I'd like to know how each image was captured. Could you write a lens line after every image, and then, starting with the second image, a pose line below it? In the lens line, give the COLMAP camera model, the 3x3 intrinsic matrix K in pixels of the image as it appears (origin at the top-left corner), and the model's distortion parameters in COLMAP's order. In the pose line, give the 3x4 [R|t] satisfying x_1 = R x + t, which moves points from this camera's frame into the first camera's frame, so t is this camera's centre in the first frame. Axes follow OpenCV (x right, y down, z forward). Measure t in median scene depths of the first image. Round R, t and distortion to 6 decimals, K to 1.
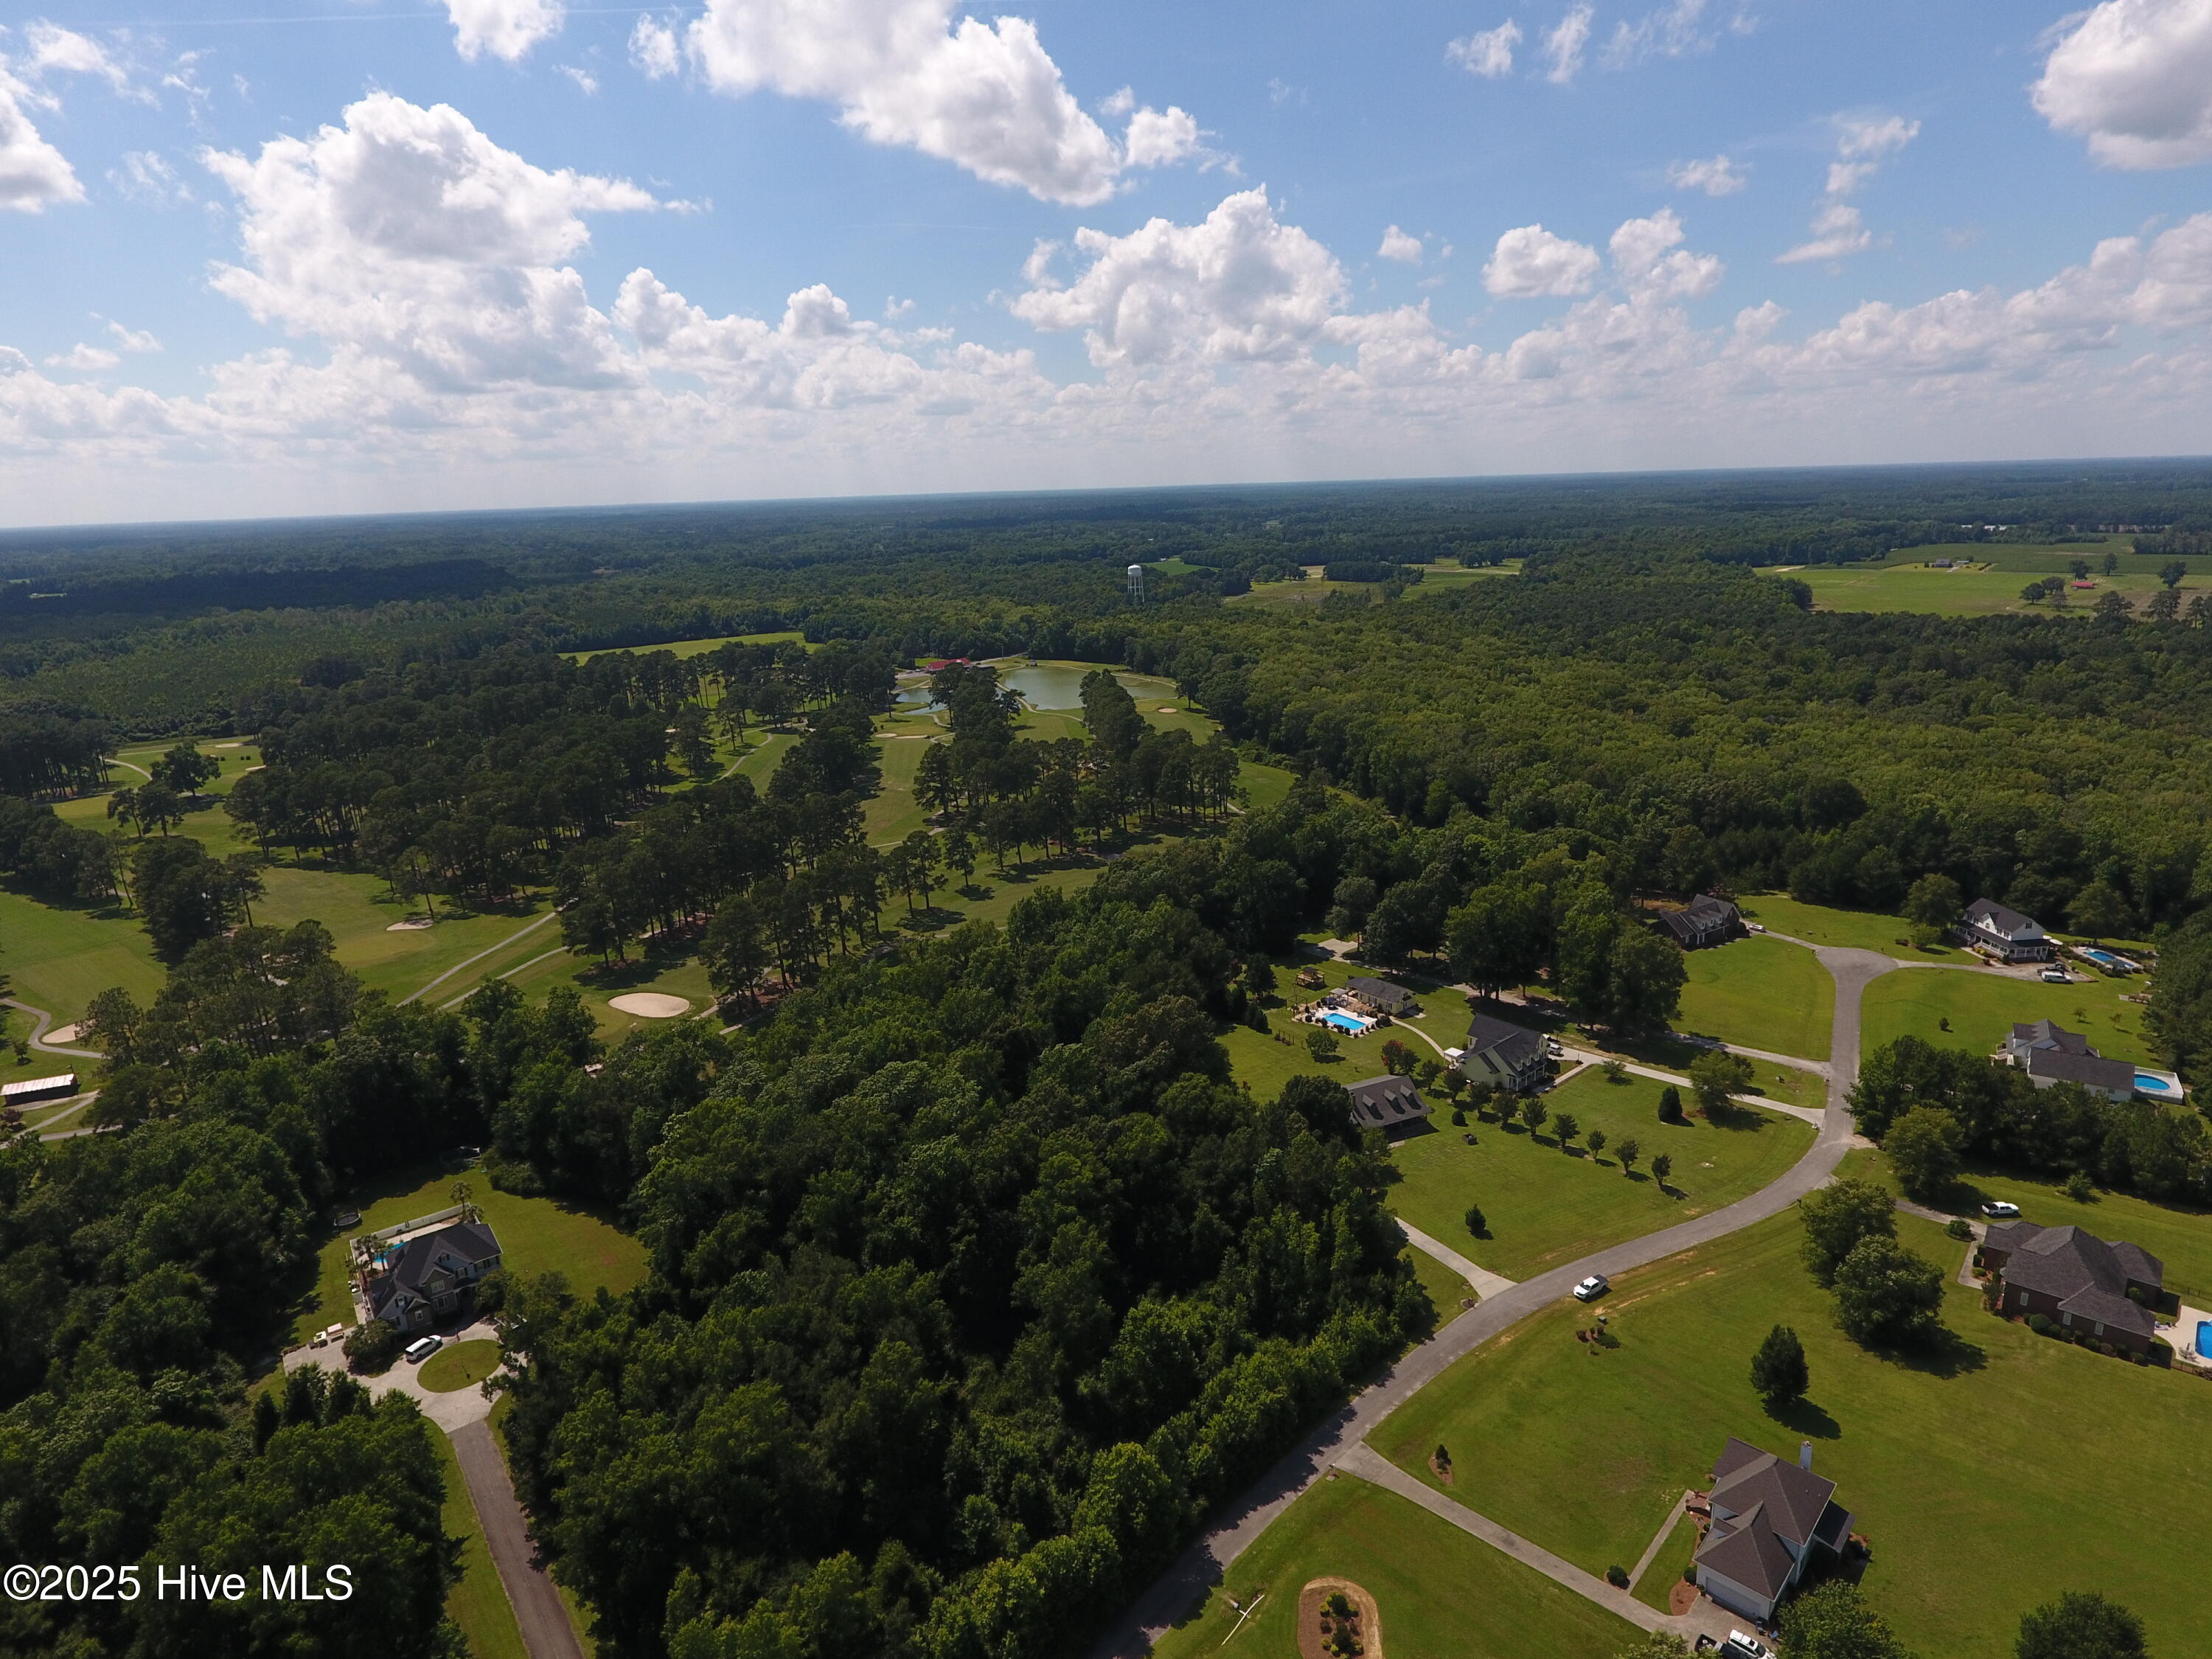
lens RADIAL K [[1313.7, 0, 1117.6], [0, 1313.7, 836.3], [0, 0, 1]] dist [-0.003011, 0.000925]
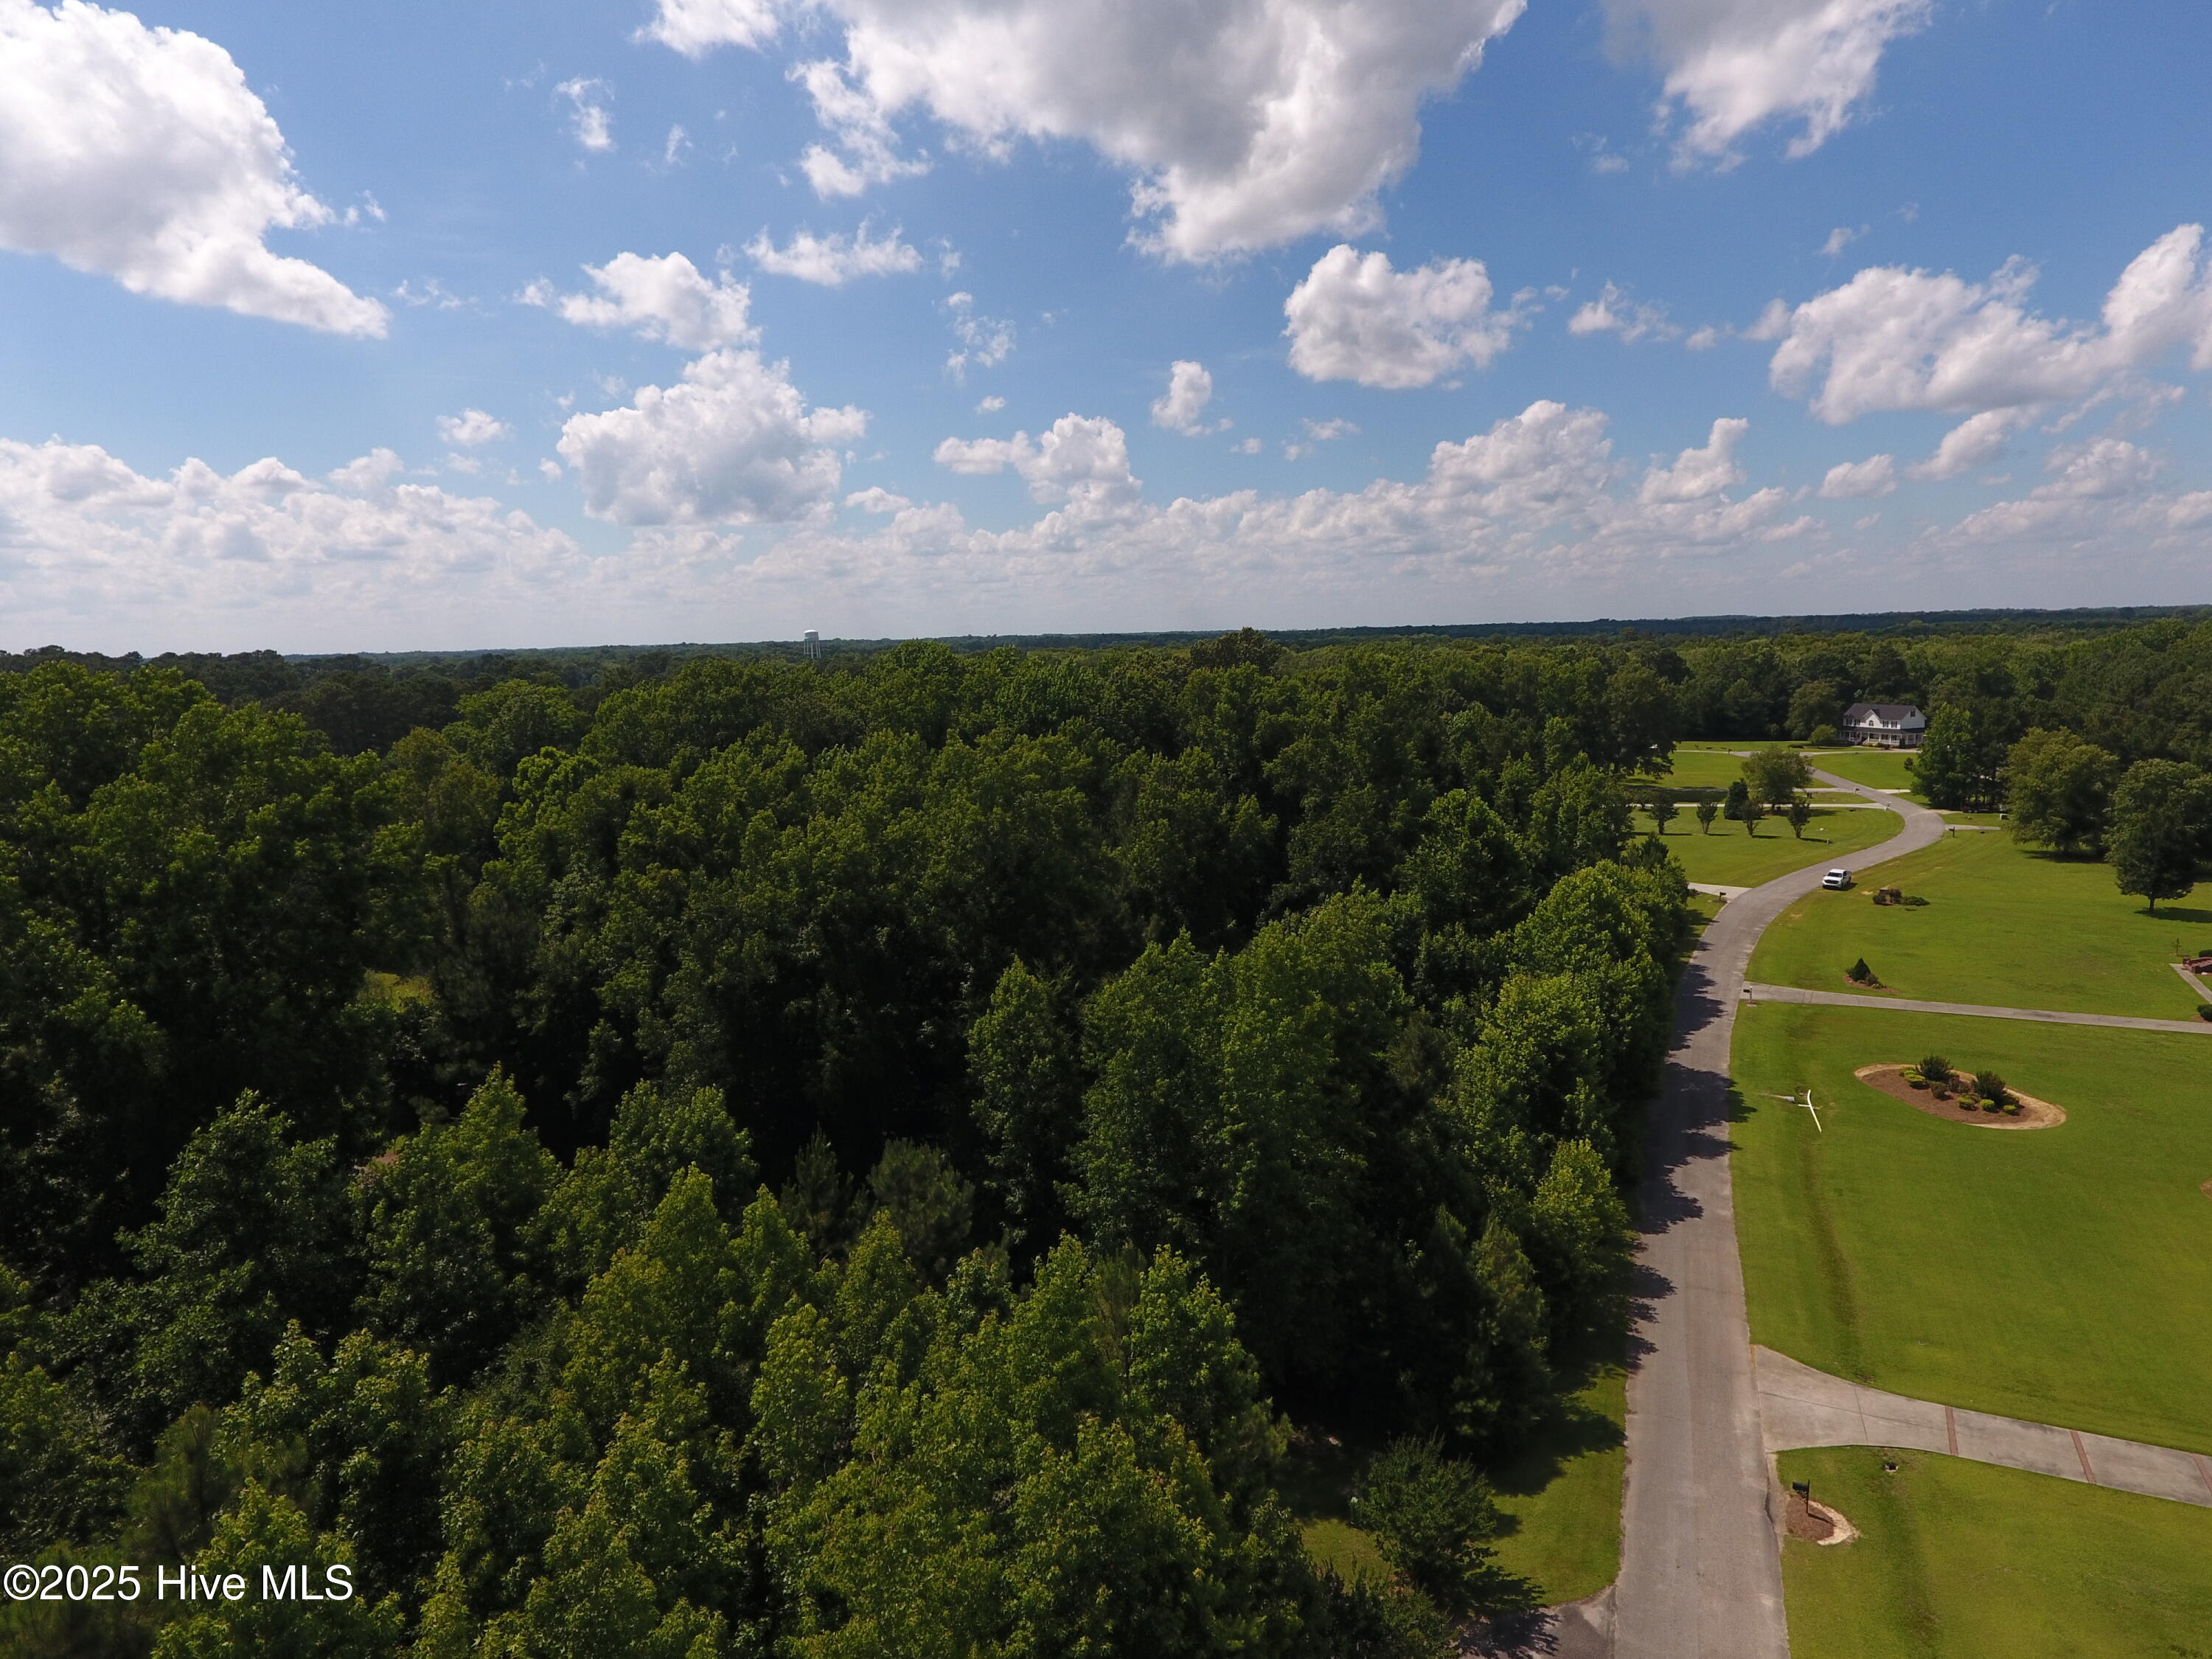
lens RADIAL K [[1313.7, 0, 1116.1], [0, 1313.7, 822.9], [0, 0, 1]] dist [-0.003011, 0.000925]
pose [[0.957467, -0.024176, 0.287527, -0.168820], [0.064871, 0.989009, -0.132863, 0.225861], [-0.281155, 0.145865, 0.948512, 0.210241]]
